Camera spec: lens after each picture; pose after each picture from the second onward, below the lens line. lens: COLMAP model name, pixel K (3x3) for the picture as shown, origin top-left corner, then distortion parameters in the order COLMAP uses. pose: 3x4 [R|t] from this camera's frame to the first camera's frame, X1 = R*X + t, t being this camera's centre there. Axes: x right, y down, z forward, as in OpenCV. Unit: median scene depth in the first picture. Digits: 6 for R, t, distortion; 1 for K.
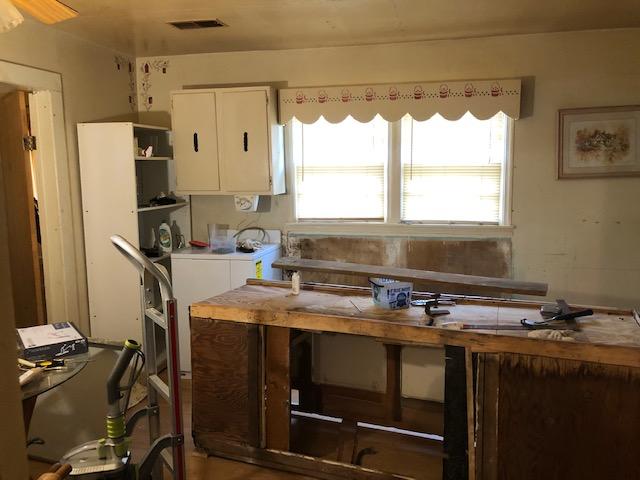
lens RADIAL K [[524.9, 0, 317.5], [0, 524.9, 235.7], [0, 0, 1]] dist [0.023660, -0.004021]
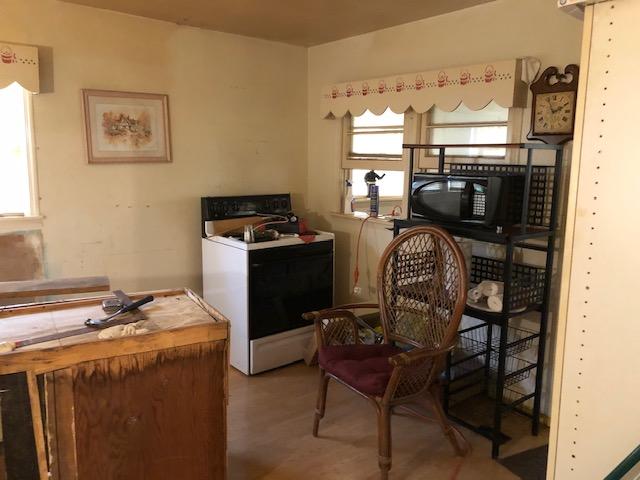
lens RADIAL K [[524.9, 0, 317.5], [0, 524.9, 235.7], [0, 0, 1]] dist [0.023660, -0.004021]
pose [[0.625336, -0.096908, 0.774315, -0.032784], [0.073647, 0.995159, 0.065070, -0.010002], [-0.776873, 0.016335, 0.629446, 0.091955]]
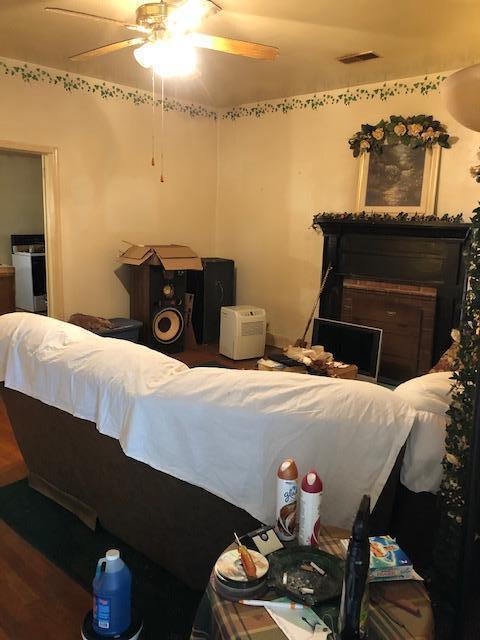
lens RADIAL K [[524.9, 0, 239.4], [0, 524.9, 317.4], [0, 0, 1]] dist [0.023660, -0.004021]
pose [[0.507725, -0.141809, 0.849768, -0.905383], [0.082439, 0.989831, 0.115927, 0.146473], [-0.857566, 0.011195, 0.514252, -1.176245]]
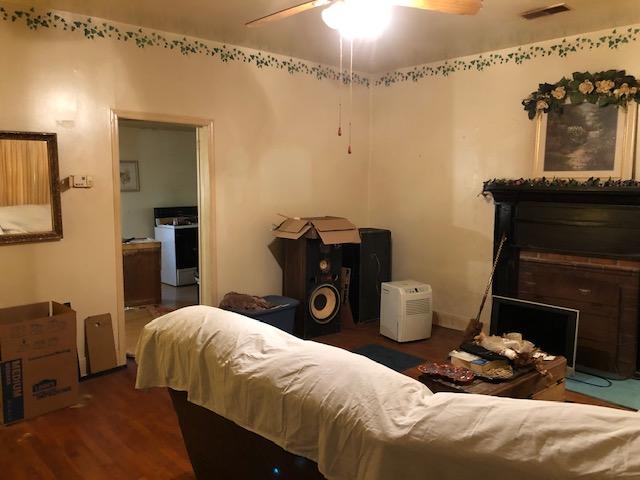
lens RADIAL K [[524.9, 0, 317.5], [0, 524.9, 235.7], [0, 0, 1]] dist [0.023660, -0.004021]
pose [[0.573020, -0.077068, 0.815909, -0.858875], [0.099306, 0.994762, 0.024219, 0.108595], [-0.813502, 0.067147, 0.577672, -1.004050]]
